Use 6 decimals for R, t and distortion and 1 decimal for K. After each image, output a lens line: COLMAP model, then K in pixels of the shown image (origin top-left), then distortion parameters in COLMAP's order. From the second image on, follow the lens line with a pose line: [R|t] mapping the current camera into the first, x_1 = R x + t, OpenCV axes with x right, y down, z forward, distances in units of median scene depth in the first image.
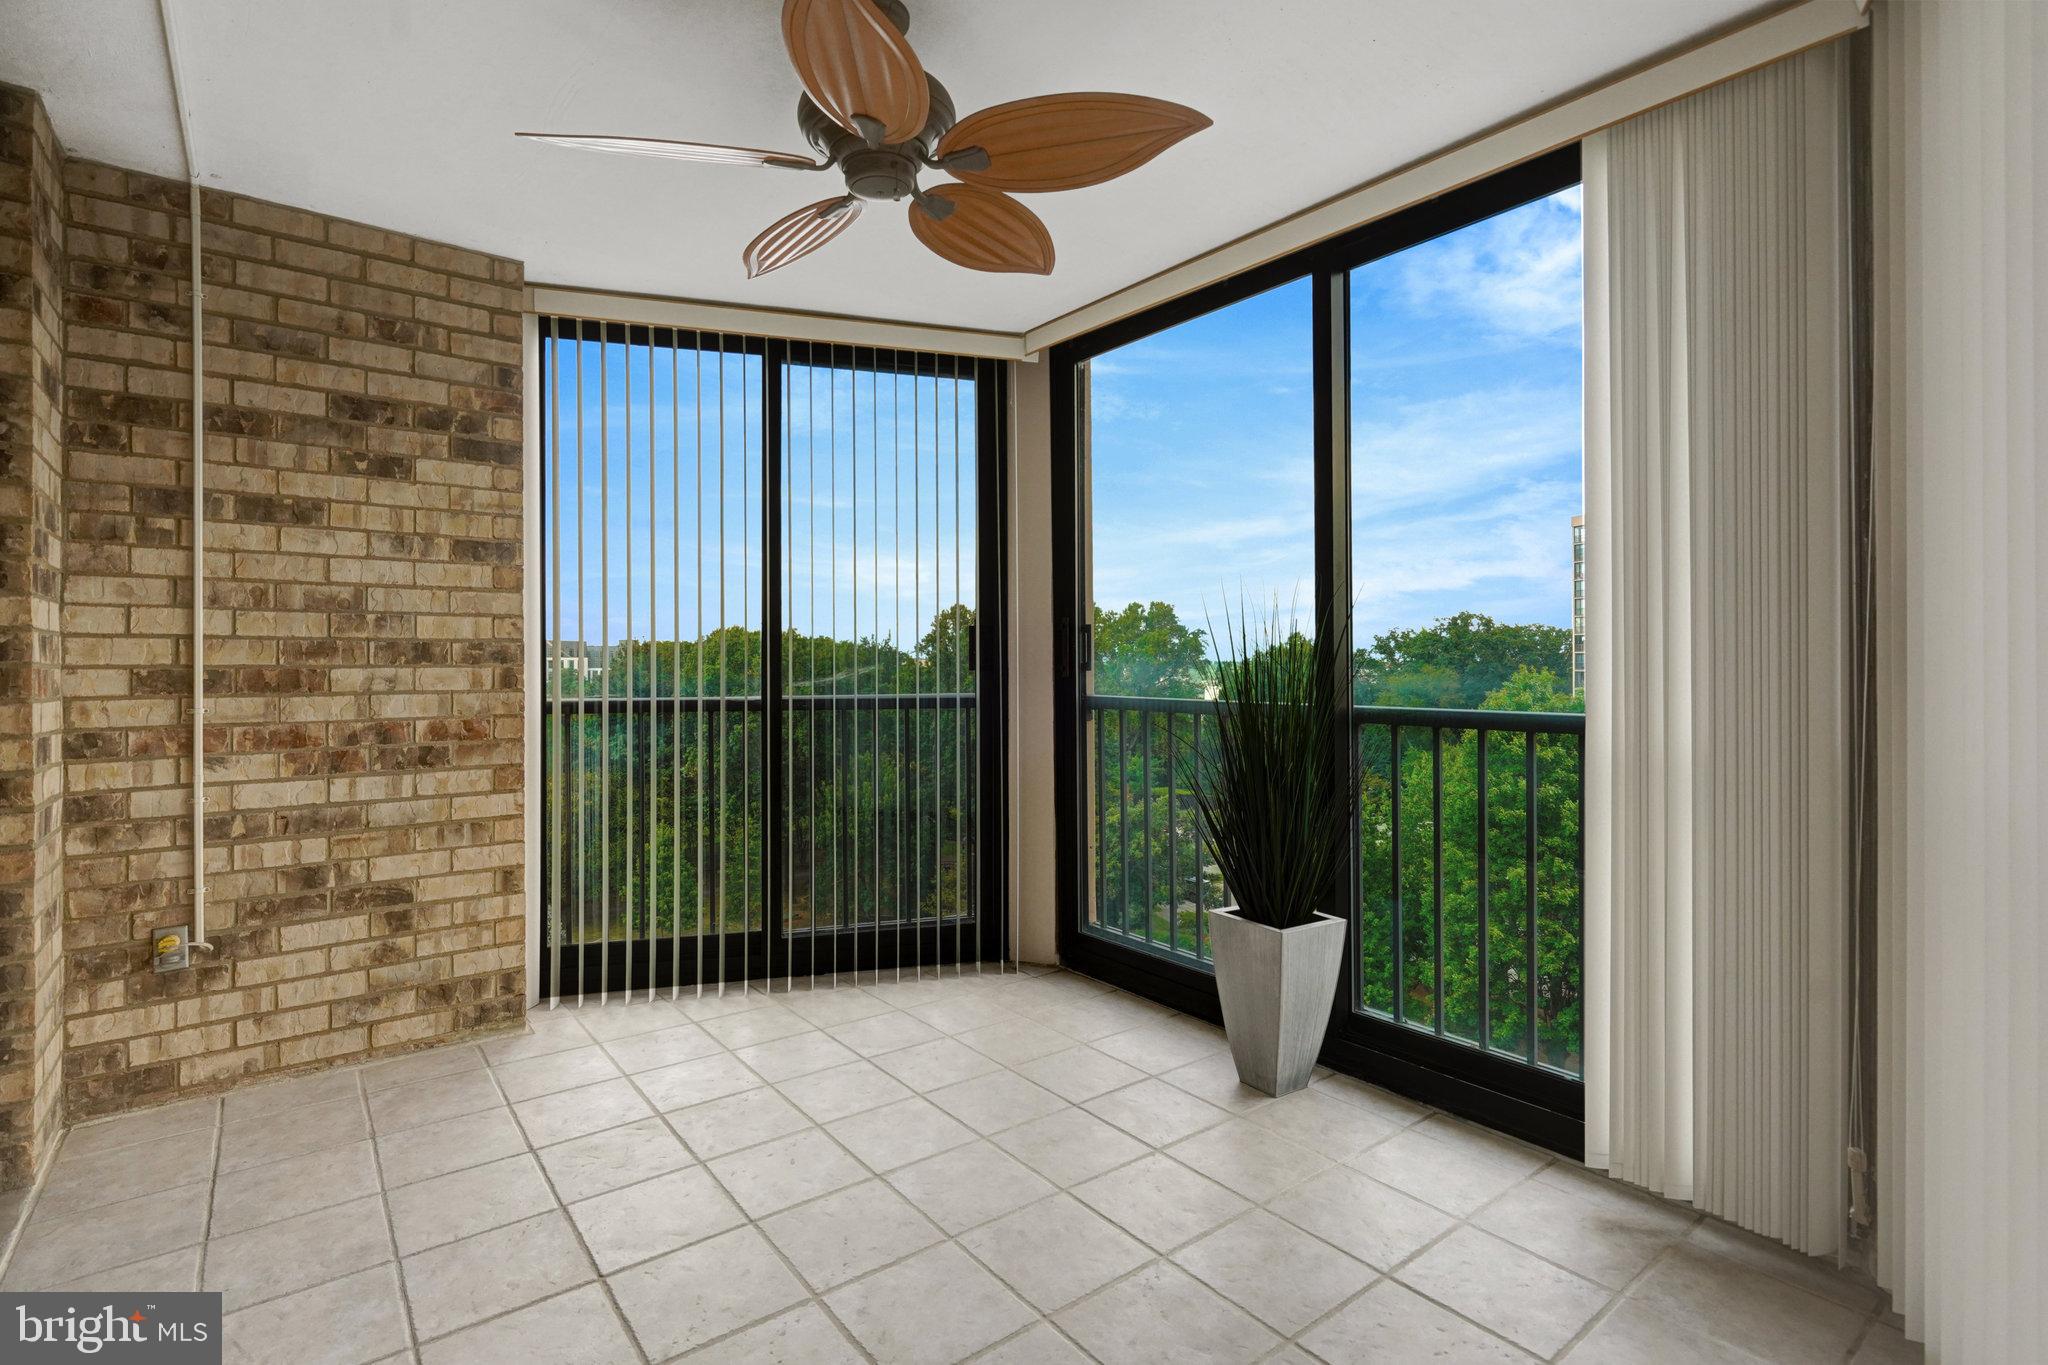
lens RADIAL K [[956.5, 0, 1018.9], [0, 956.5, 664.4], [0, 0, 1]] dist [-0.000502, 0.000414]
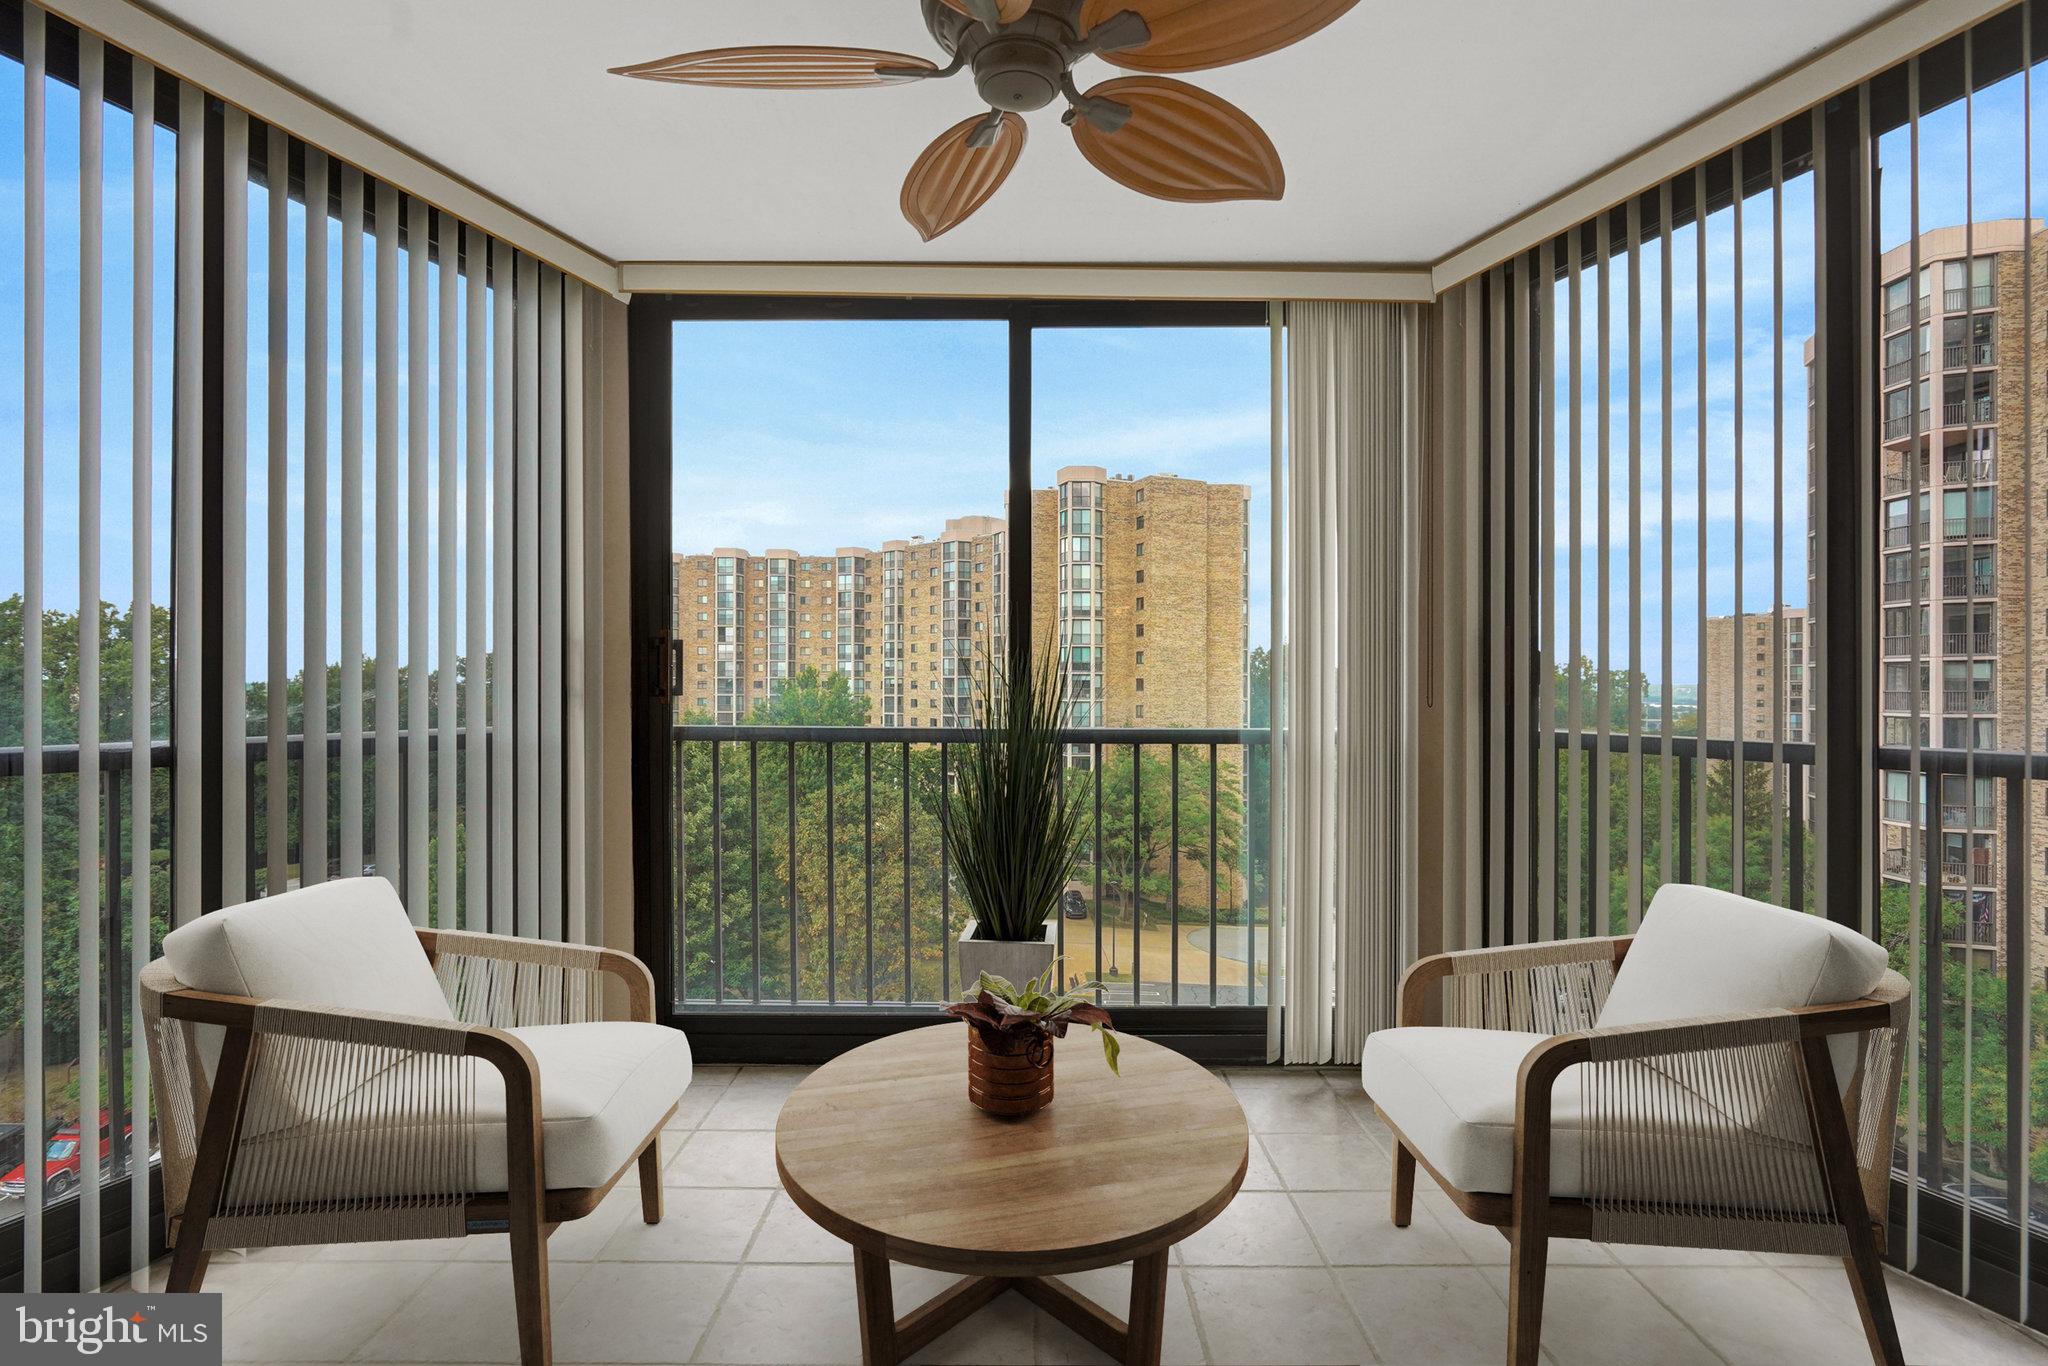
lens RADIAL K [[956.5, 0, 1007.7], [0, 956.5, 685.1], [0, 0, 1]] dist [-0.000502, 0.000414]
pose [[0.625882, 0.010094, 0.779852, -0.513291], [-0.006656, 0.999949, -0.007600, 0.002874], [-0.779889, -0.000434, 0.625918, 0.337735]]
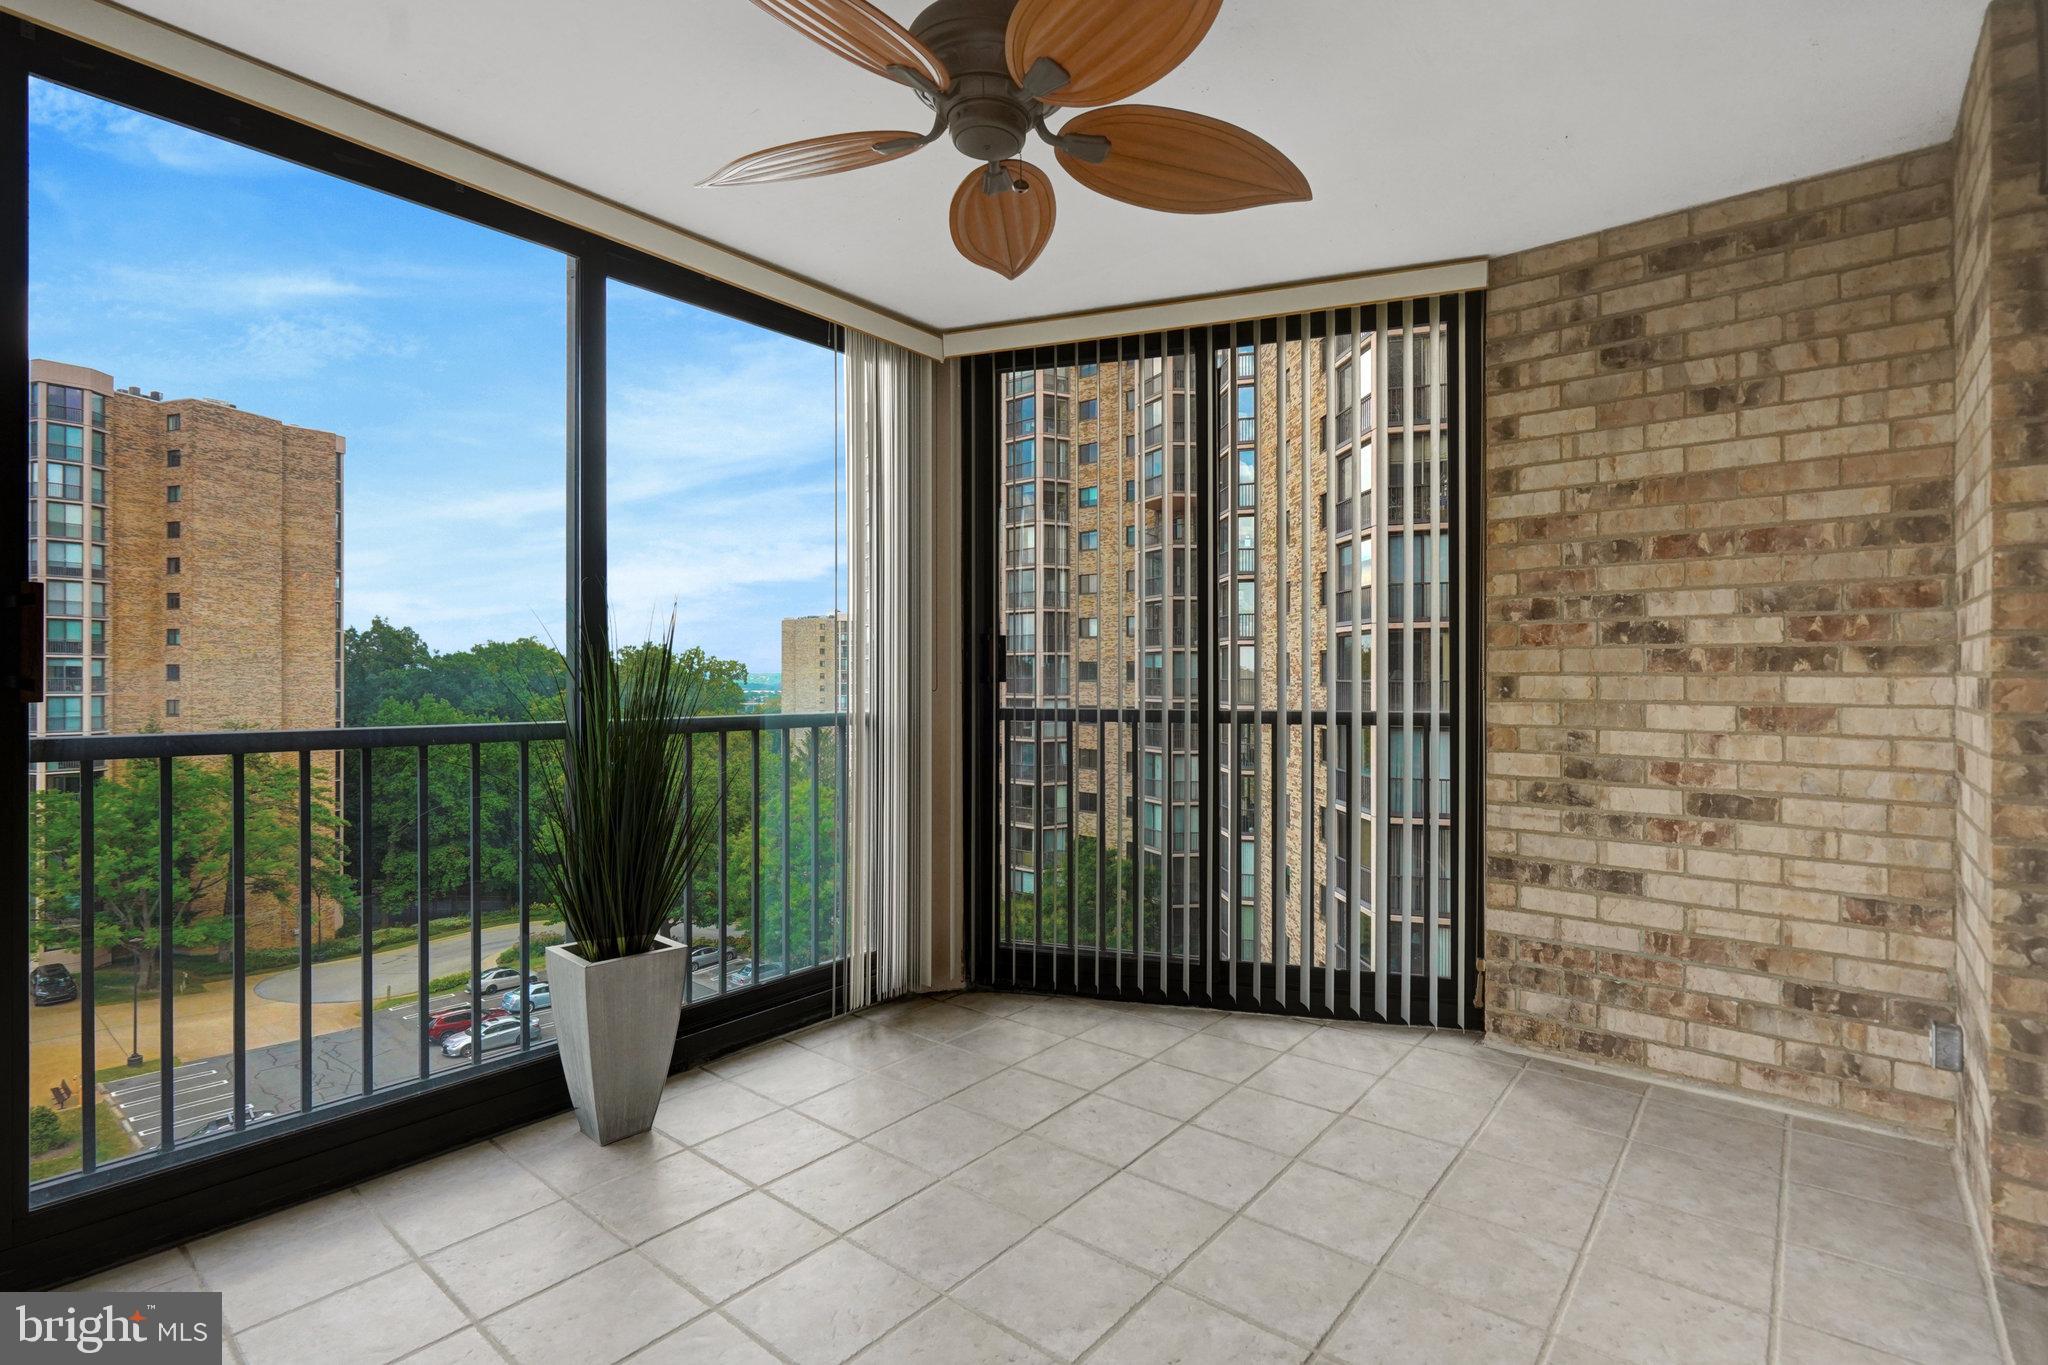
lens RADIAL K [[956.5, 0, 1017.6], [0, 956.5, 681.3], [0, 0, 1]] dist [-0.000502, 0.000414]
pose [[-0.190937, 0.002427, 0.981599, -0.695224], [0.000876, 0.999997, -0.002302, 0.007016], [-0.981602, 0.000420, -0.190939, 0.769447]]
